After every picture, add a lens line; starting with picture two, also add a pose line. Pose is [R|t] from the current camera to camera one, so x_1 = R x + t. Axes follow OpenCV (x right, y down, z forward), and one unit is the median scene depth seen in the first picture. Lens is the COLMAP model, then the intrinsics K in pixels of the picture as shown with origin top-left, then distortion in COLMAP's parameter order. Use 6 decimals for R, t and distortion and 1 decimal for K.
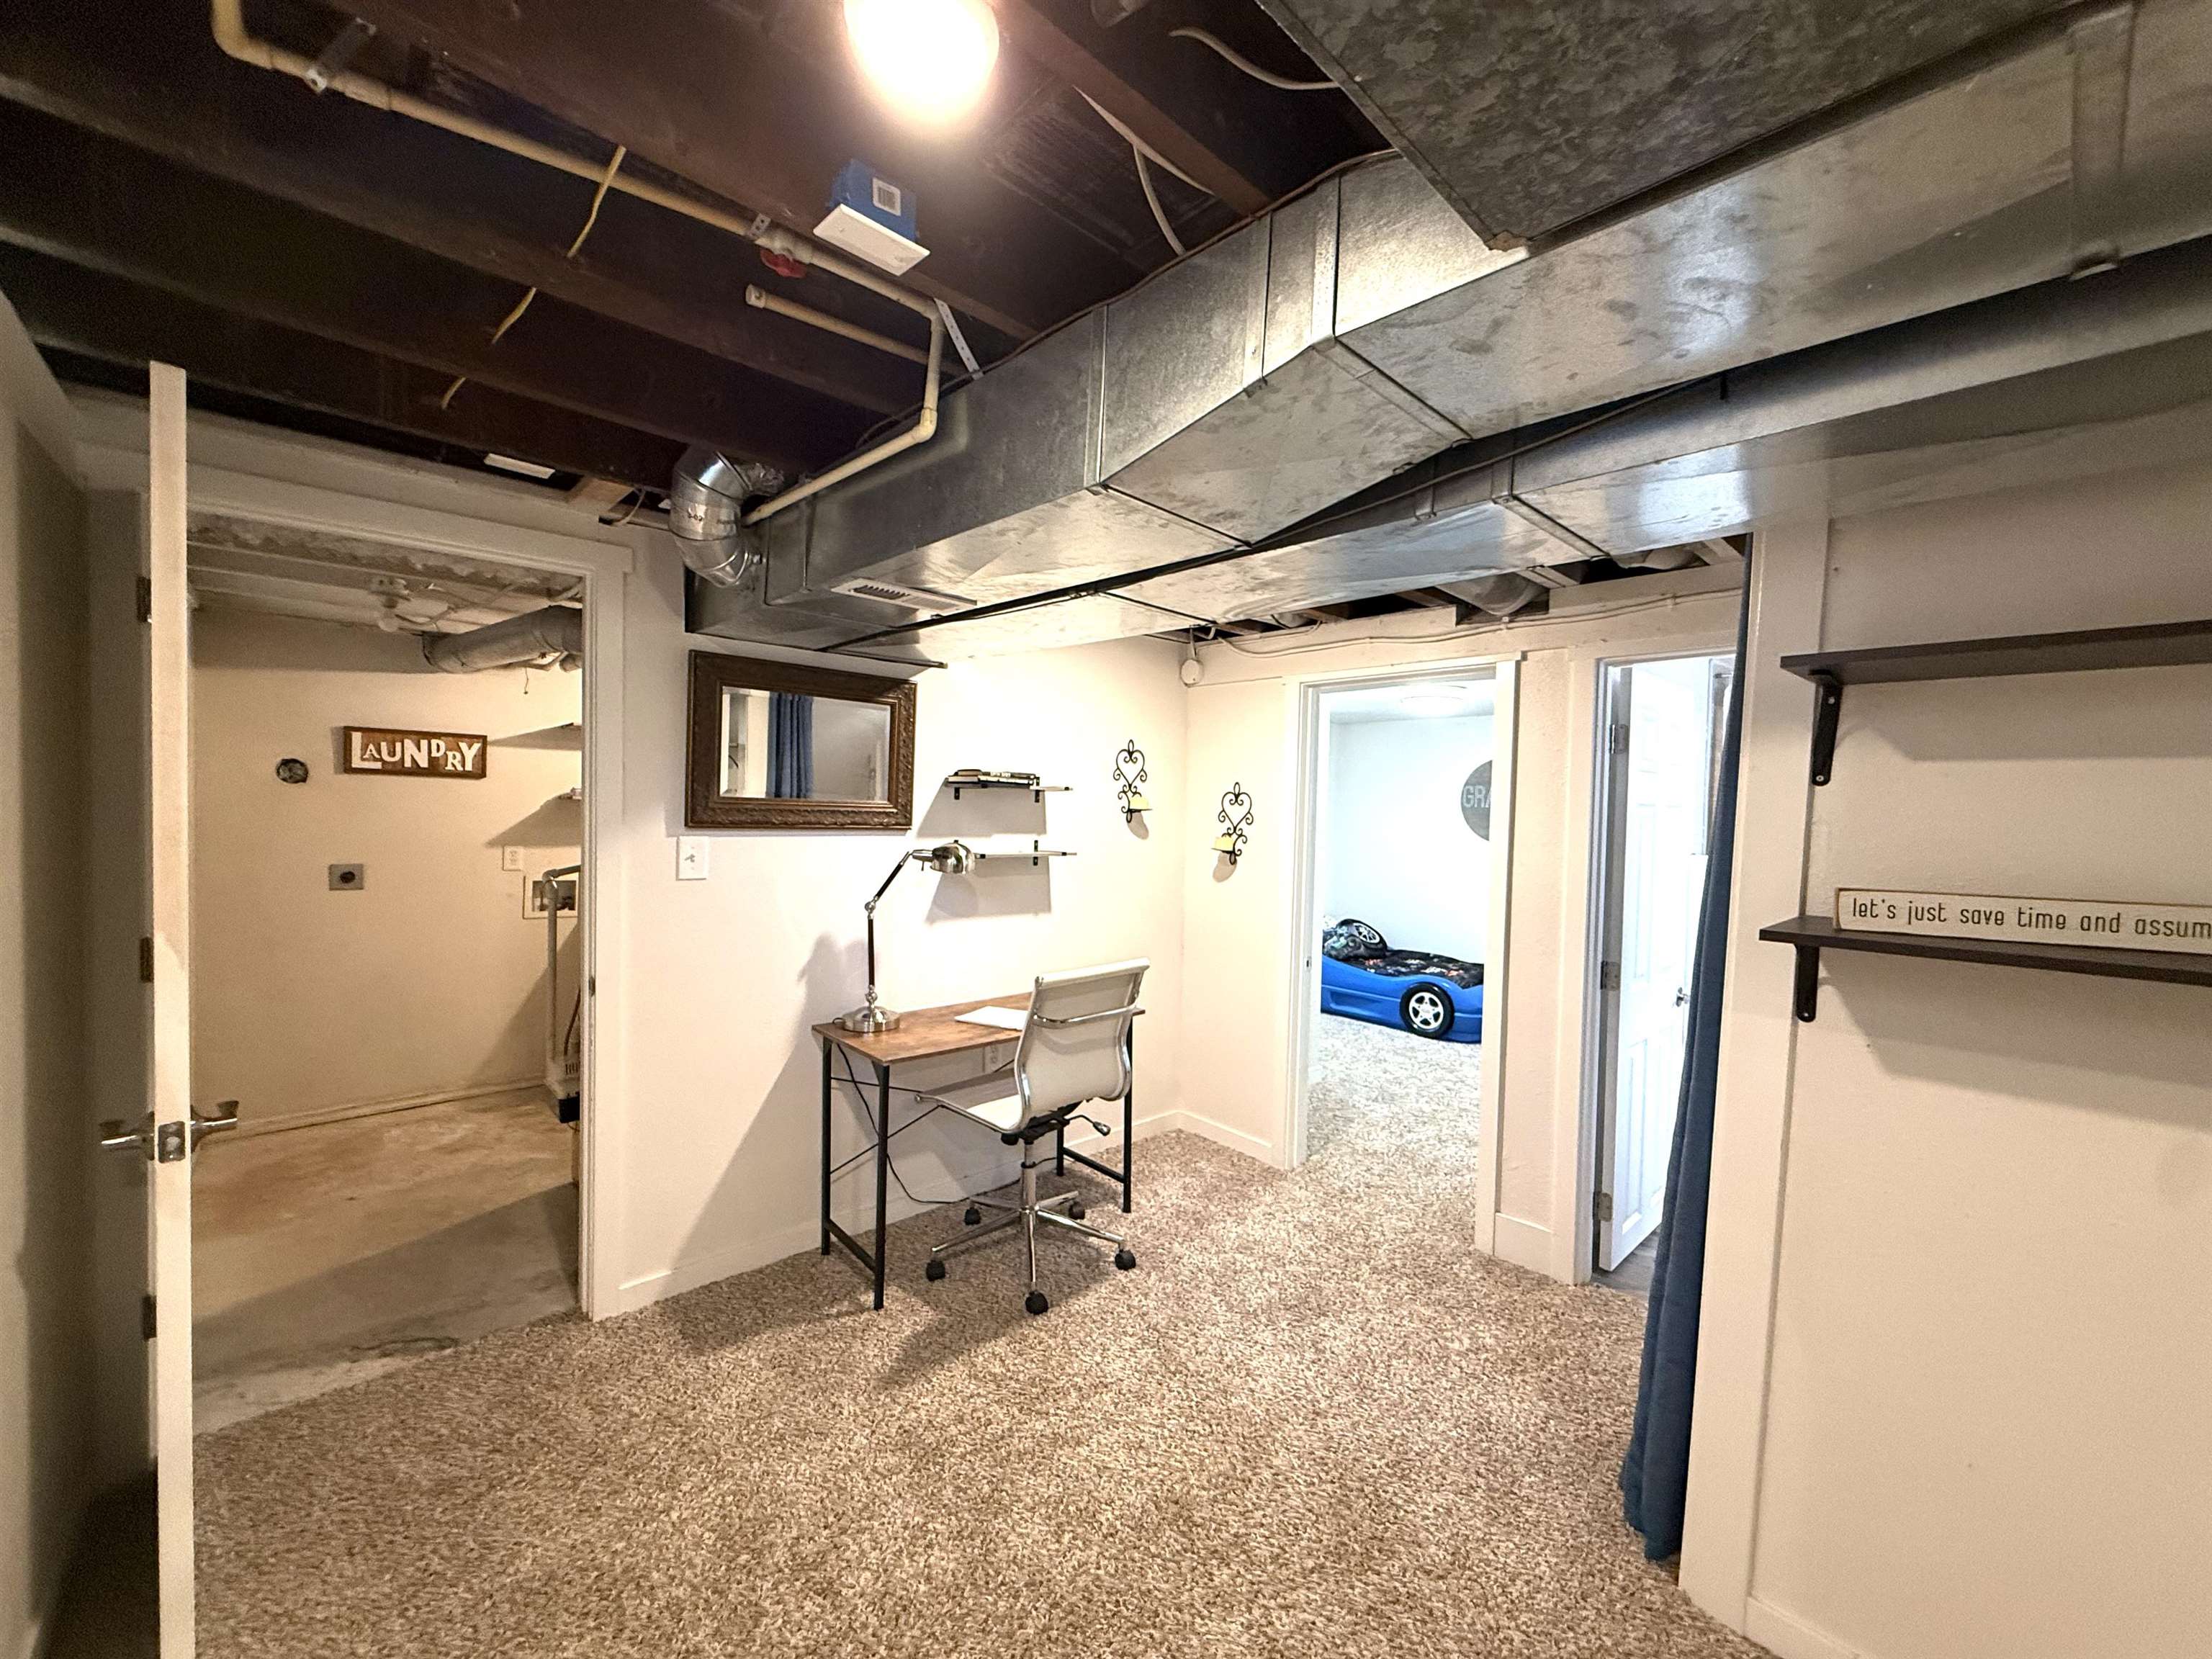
lens RADIAL K [[881.7, 0, 1106.5], [0, 881.7, 838.7], [0, 0, 1]] dist [0.000291, 0.000499]
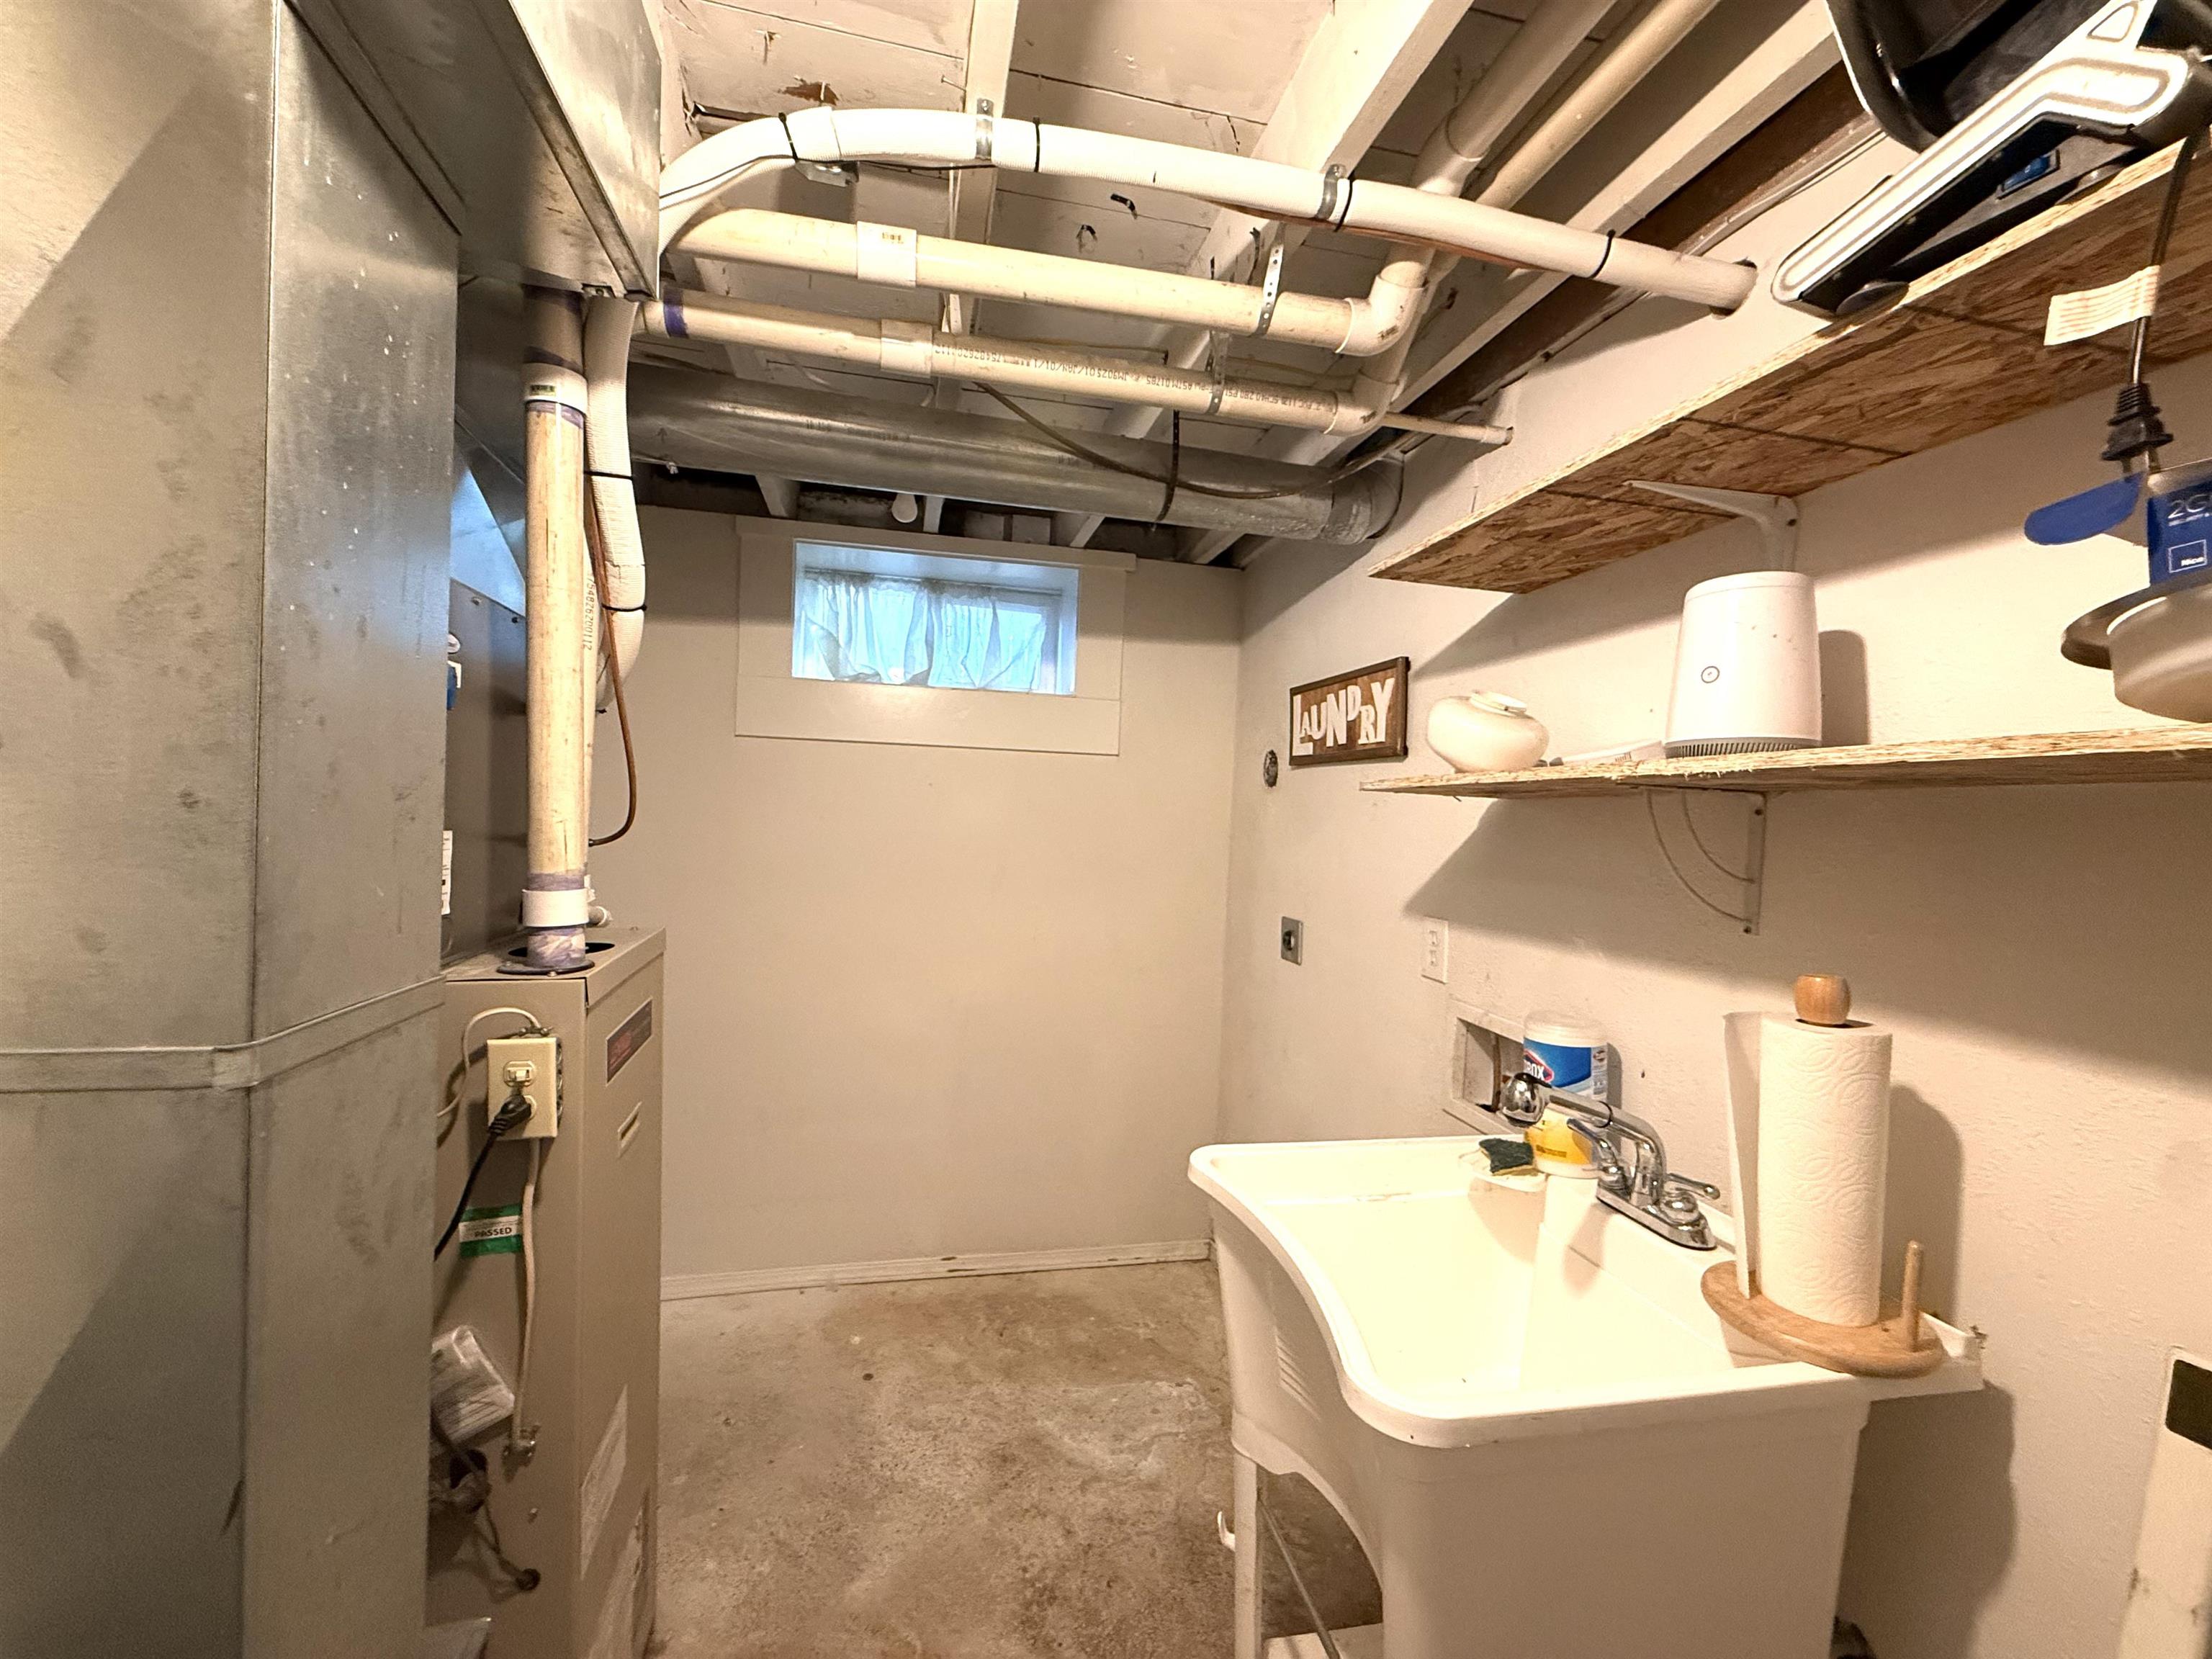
lens RADIAL K [[881.7, 0, 1101.8], [0, 881.7, 835.7], [0, 0, 1]] dist [0.000291, 0.000499]
pose [[-0.494055, -0.018004, -0.869244, -0.279578], [-0.071360, 0.997252, 0.019903, -0.029848], [0.866497, 0.071862, -0.493982, 1.189873]]
